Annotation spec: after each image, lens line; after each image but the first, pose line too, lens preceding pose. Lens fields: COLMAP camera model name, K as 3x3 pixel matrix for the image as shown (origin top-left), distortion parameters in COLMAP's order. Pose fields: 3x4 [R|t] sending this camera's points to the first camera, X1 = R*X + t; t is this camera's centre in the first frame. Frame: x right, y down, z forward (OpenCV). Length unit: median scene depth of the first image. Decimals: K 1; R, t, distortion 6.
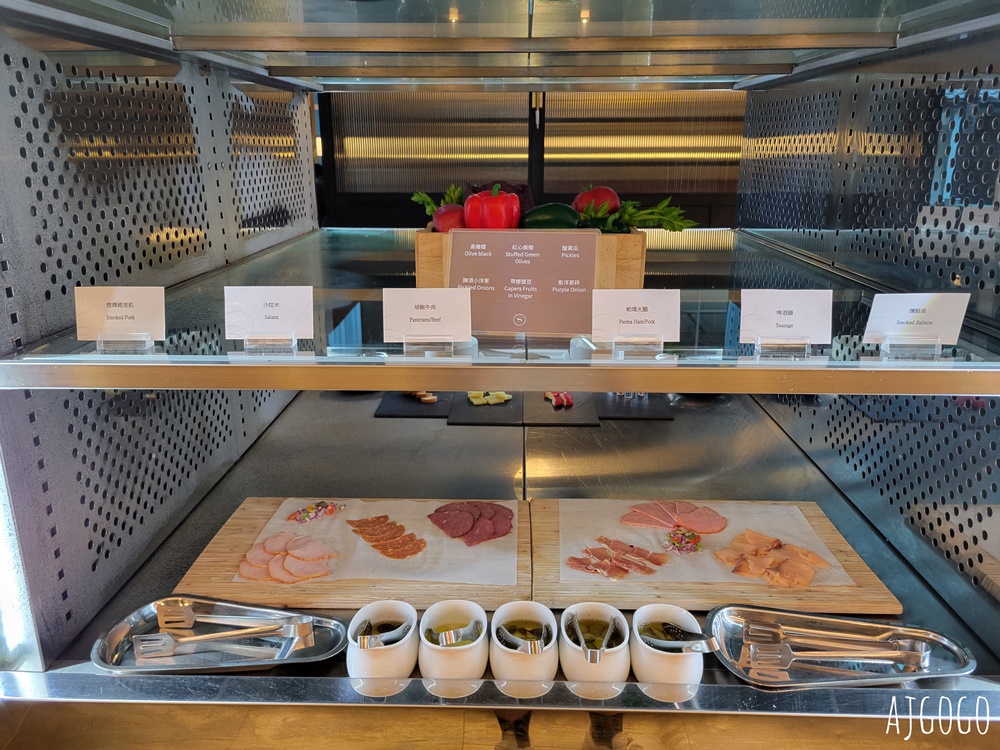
lens RADIAL K [[756.1, 0, 493.5], [0, 756.1, 369.4], [0, 0, 1]] dist [0.038111, -0.020489]
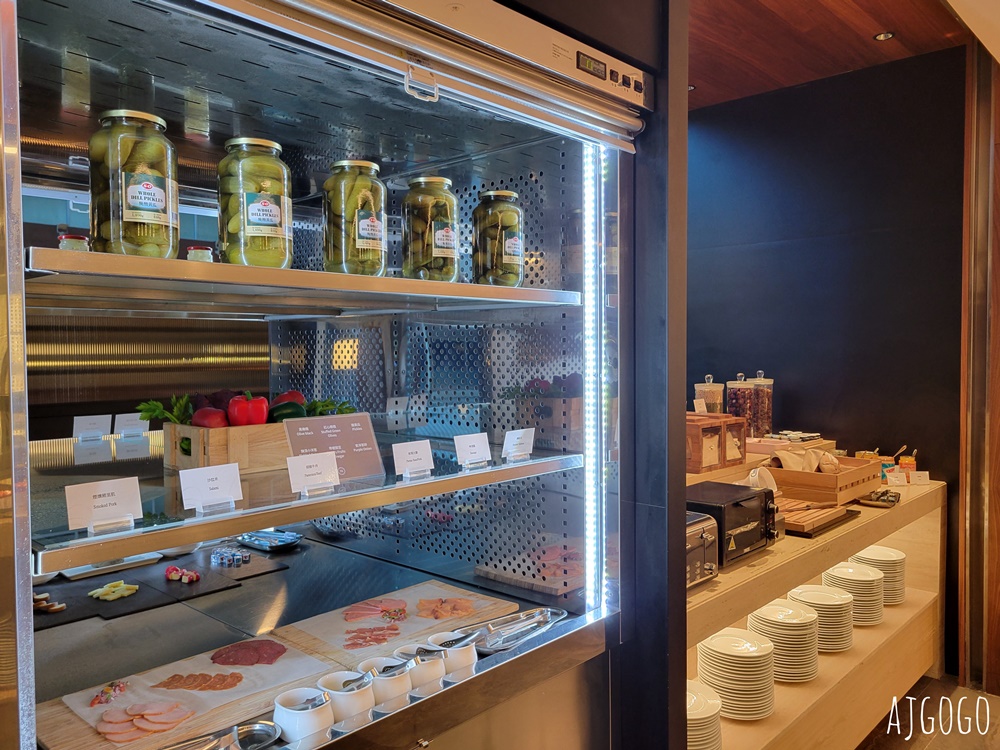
lens RADIAL K [[756.1, 0, 509.4], [0, 756.1, 371.6], [0, 0, 1]] dist [0.038111, -0.020489]
pose [[0.657242, -0.029261, 0.753112, -0.715406], [0.220843, 0.962863, -0.155319, 0.044581], [-0.720598, 0.268401, 0.639296, -0.248710]]
